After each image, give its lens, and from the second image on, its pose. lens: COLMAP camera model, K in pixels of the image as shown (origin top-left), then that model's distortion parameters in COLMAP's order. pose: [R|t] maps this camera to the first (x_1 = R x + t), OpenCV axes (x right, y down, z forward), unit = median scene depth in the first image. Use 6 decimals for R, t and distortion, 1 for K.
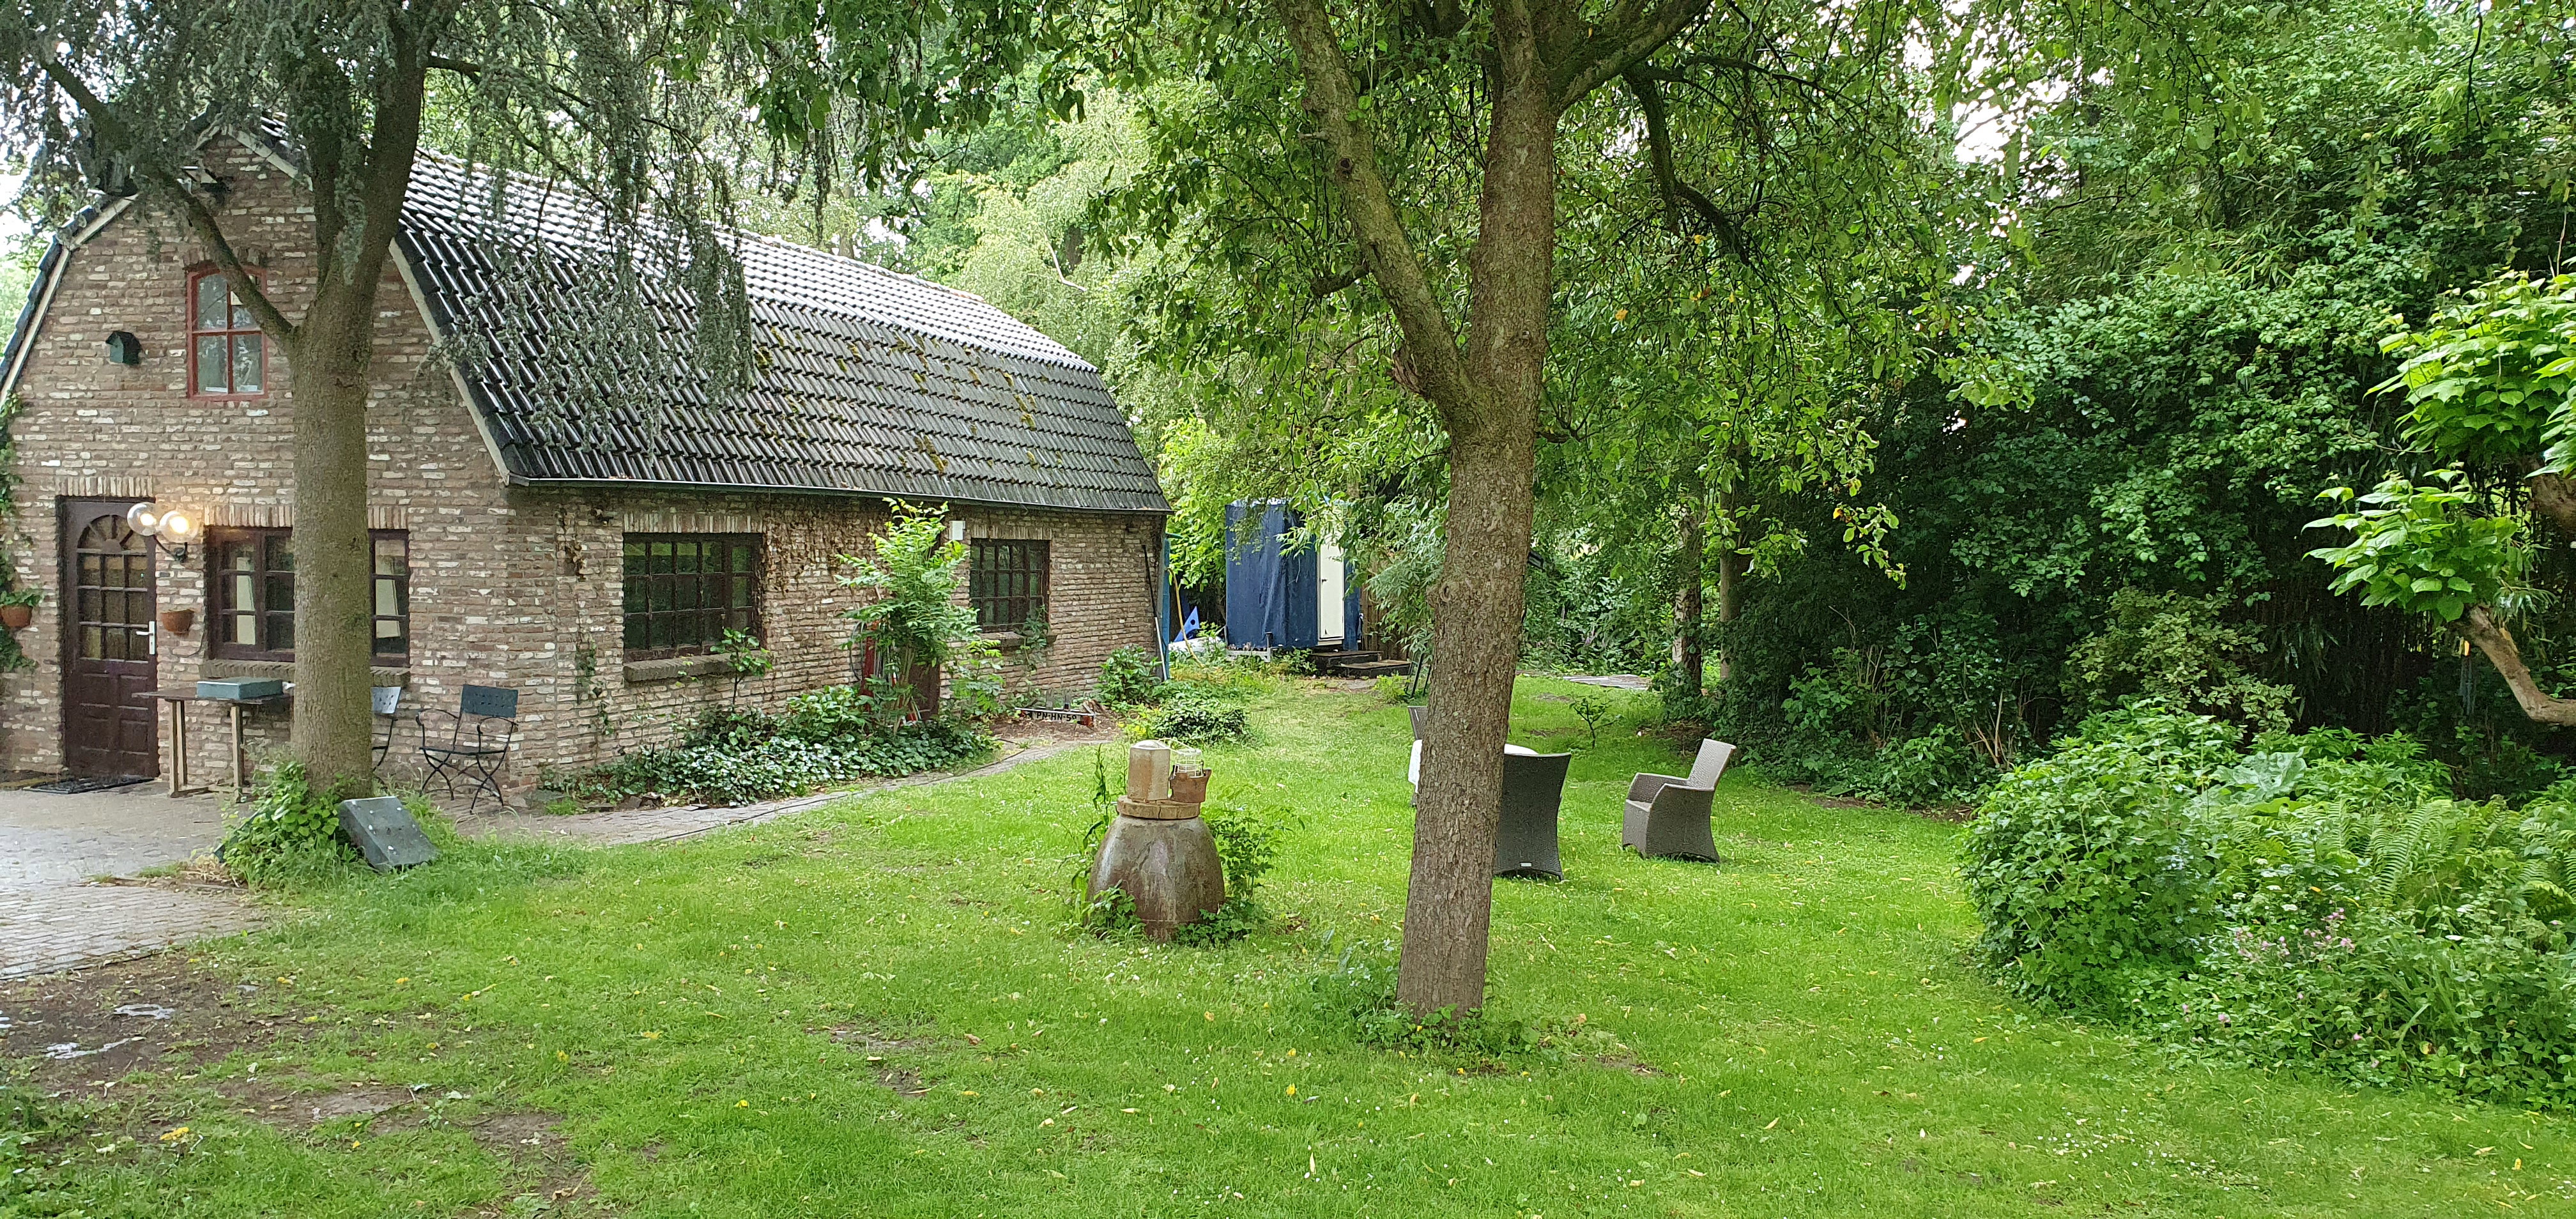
lens RADIAL K [[1988.6, 0, 1283.1], [0, 1988.6, 667.8], [0, 0, 1]] dist [-0.045253, 0.065865]
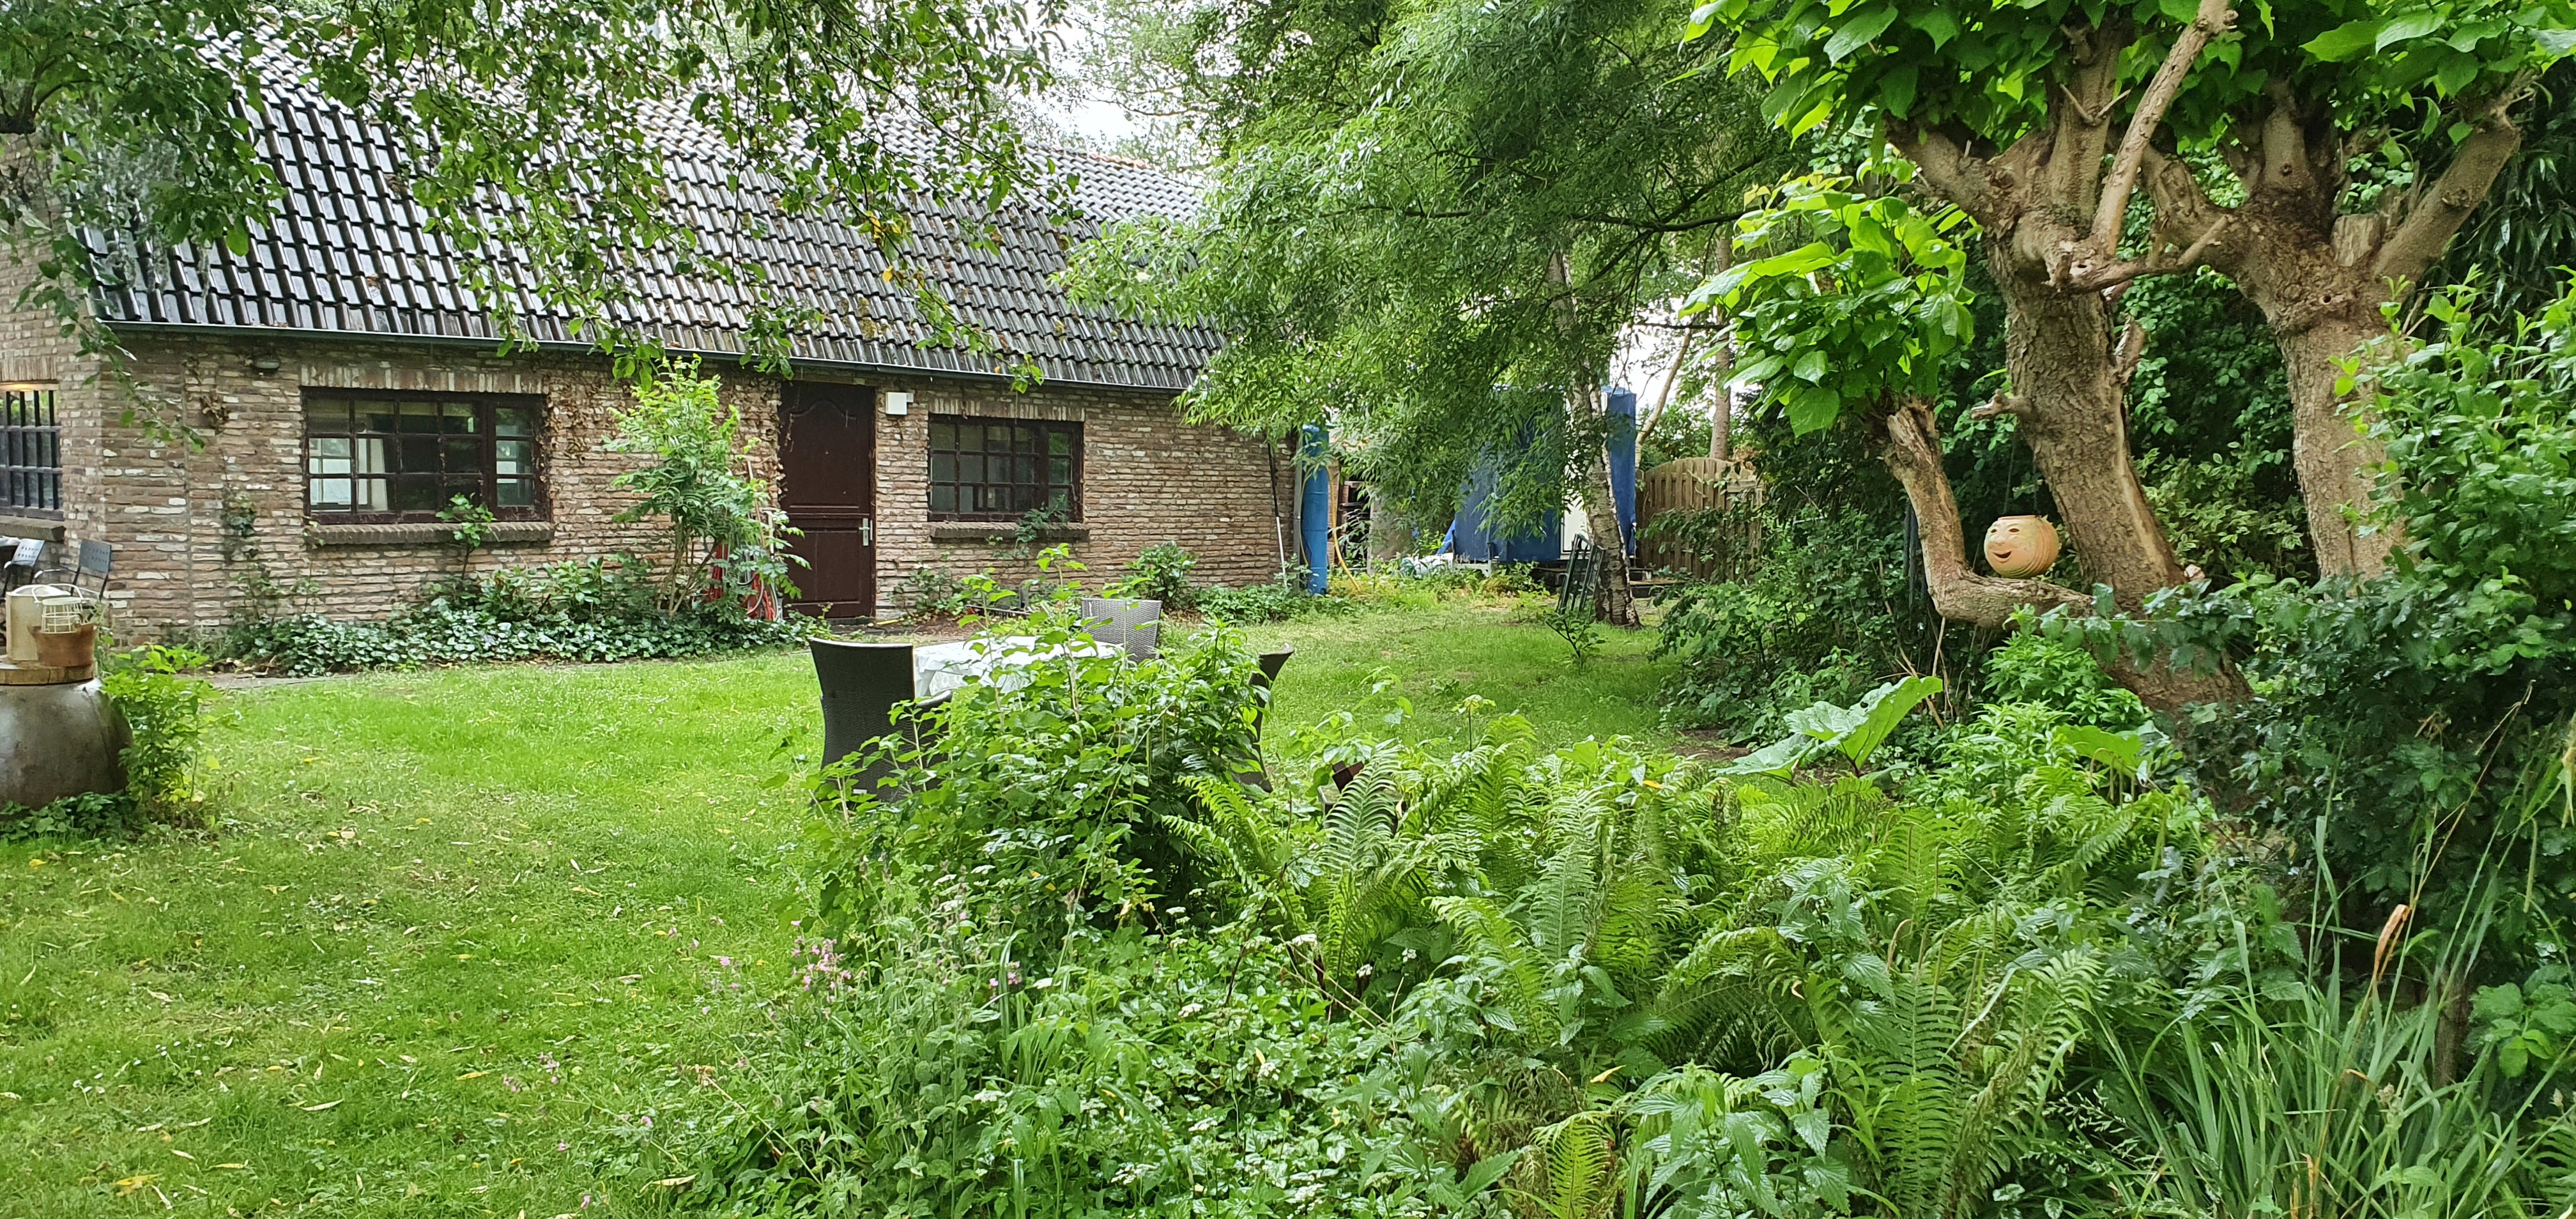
lens RADIAL K [[1988.6, 0, 1283.1], [0, 1988.6, 667.8], [0, 0, 1]] dist [-0.045253, 0.065865]
pose [[0.910367, 0.045125, -0.411334, 0.436421], [-0.034262, 0.998843, 0.033747, 0.016021], [0.412381, -0.016629, 0.910860, 0.303346]]
